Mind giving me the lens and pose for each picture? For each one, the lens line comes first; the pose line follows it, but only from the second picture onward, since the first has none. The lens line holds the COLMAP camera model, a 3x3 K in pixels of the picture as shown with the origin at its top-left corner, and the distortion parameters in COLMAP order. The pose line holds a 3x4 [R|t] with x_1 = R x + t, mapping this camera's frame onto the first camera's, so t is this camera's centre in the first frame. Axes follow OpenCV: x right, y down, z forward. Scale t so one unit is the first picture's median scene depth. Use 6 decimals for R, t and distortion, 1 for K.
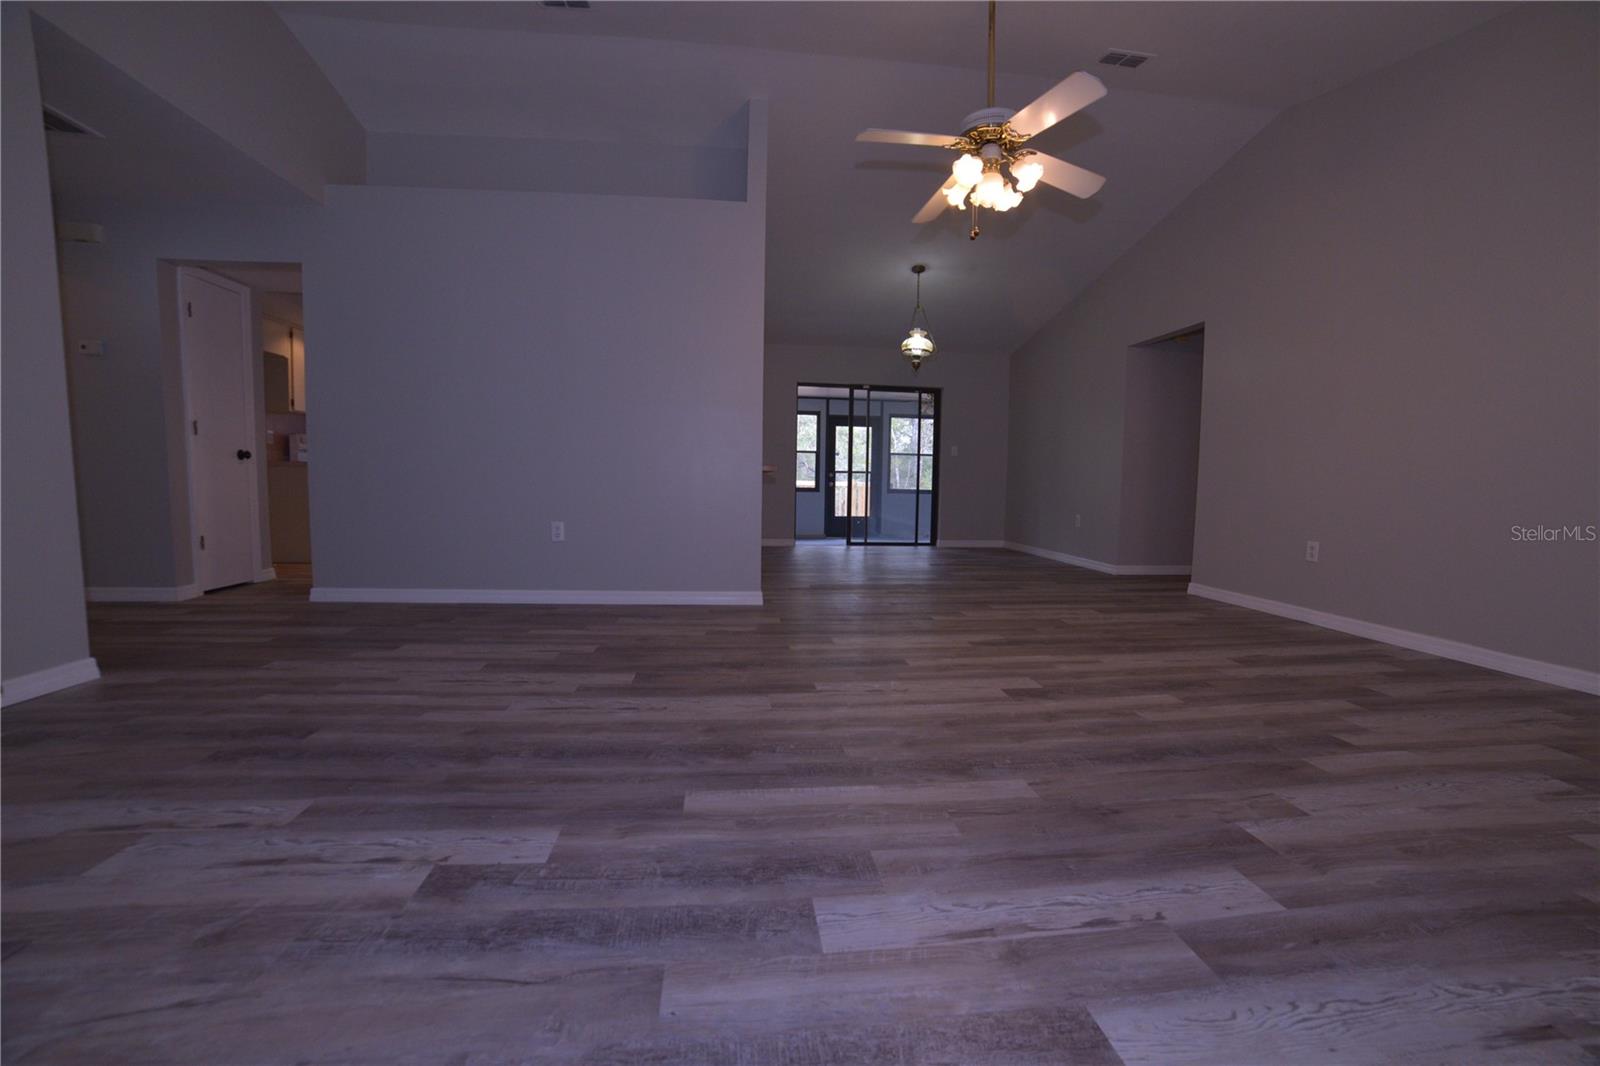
lens RADIAL K [[645.2, 0, 804.3], [0, 645.2, 532.6], [0, 0, 1]] dist [-0.107020, 0.036474]
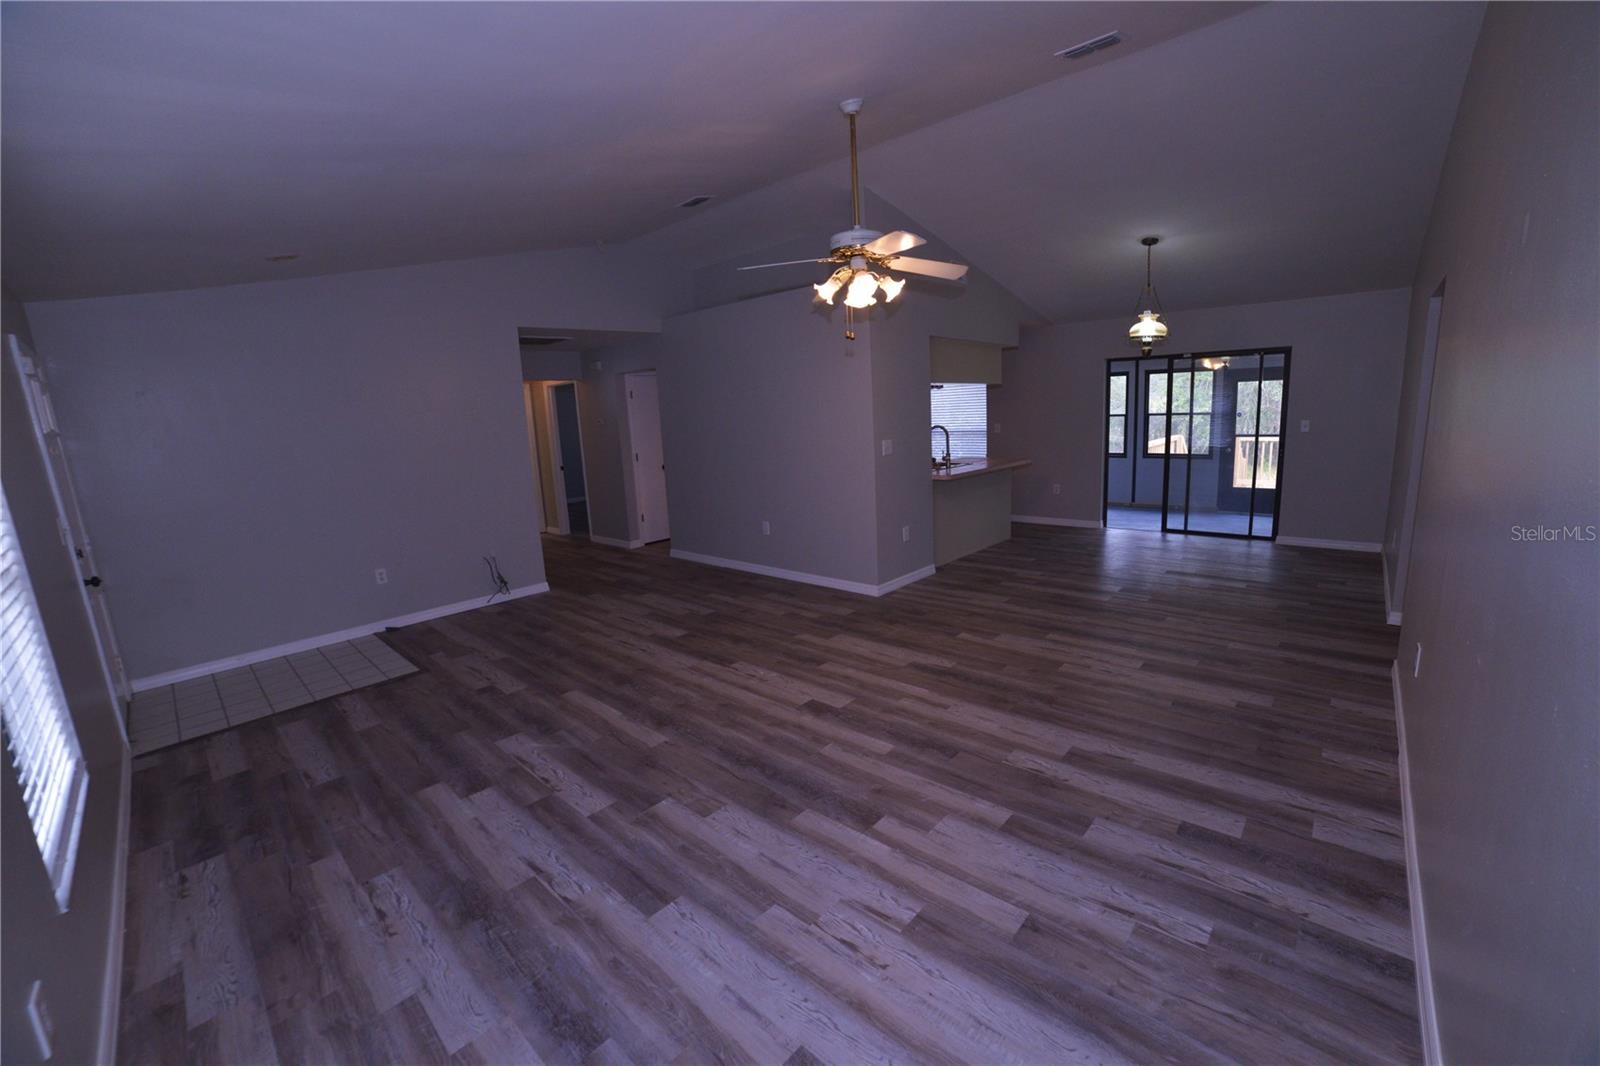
lens RADIAL K [[645.2, 0, 804.3], [0, 645.2, 532.6], [0, 0, 1]] dist [-0.107020, 0.036474]
pose [[0.653732, 0.090481, -0.751297, 1.441268], [-0.000855, 0.992914, 0.118835, -0.304379], [0.756725, -0.077044, 0.649177, 0.126458]]
